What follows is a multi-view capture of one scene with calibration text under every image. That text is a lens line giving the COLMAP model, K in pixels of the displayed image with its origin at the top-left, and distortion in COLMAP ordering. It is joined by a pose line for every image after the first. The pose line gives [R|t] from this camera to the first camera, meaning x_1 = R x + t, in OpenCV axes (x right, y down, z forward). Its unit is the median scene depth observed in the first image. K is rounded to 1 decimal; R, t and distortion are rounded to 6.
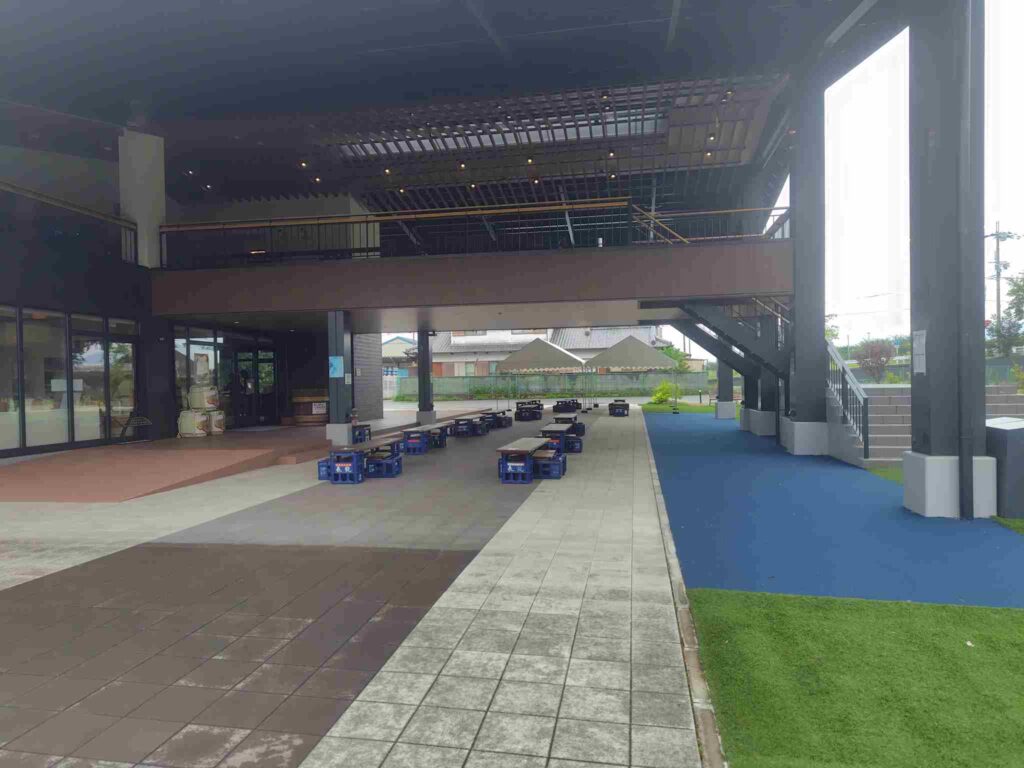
lens RADIAL K [[695.6, 0, 510.3], [0, 695.6, 393.3], [0, 0, 1]] dist [0.051188, -0.063279]
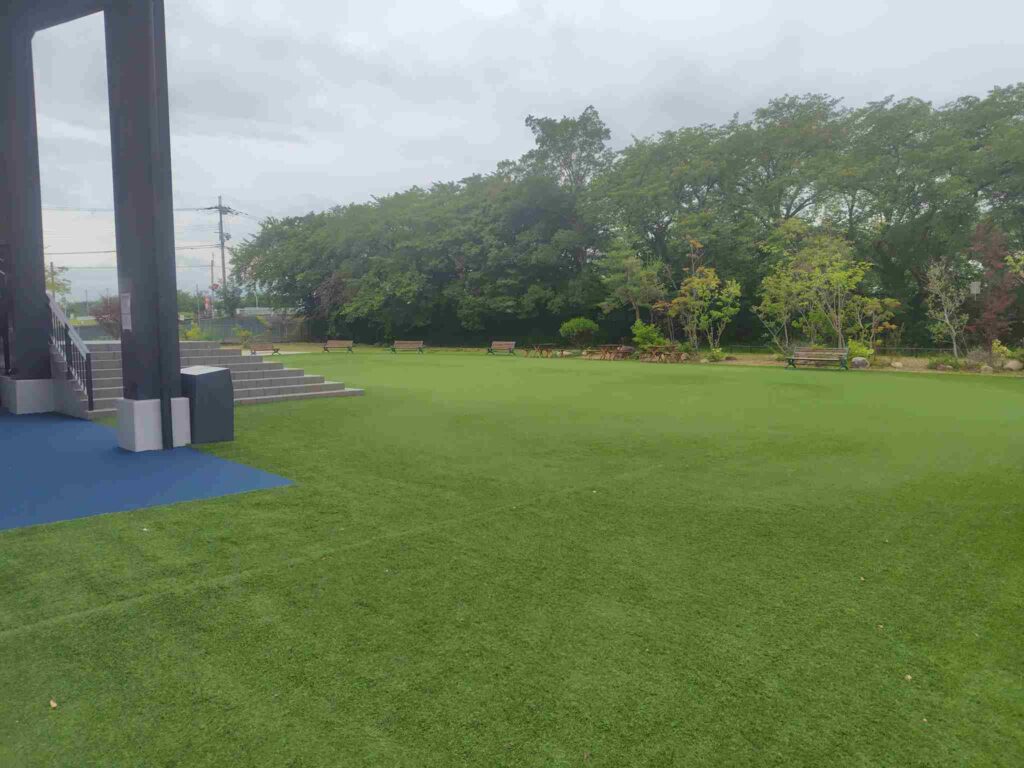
lens RADIAL K [[695.6, 0, 510.3], [0, 695.6, 393.3], [0, 0, 1]] dist [0.051188, -0.063279]
pose [[0.553135, -0.065498, 0.830513, -0.023332], [0.014936, 0.997524, 0.068721, 0.003286], [-0.832958, -0.025608, 0.552743, -0.114457]]
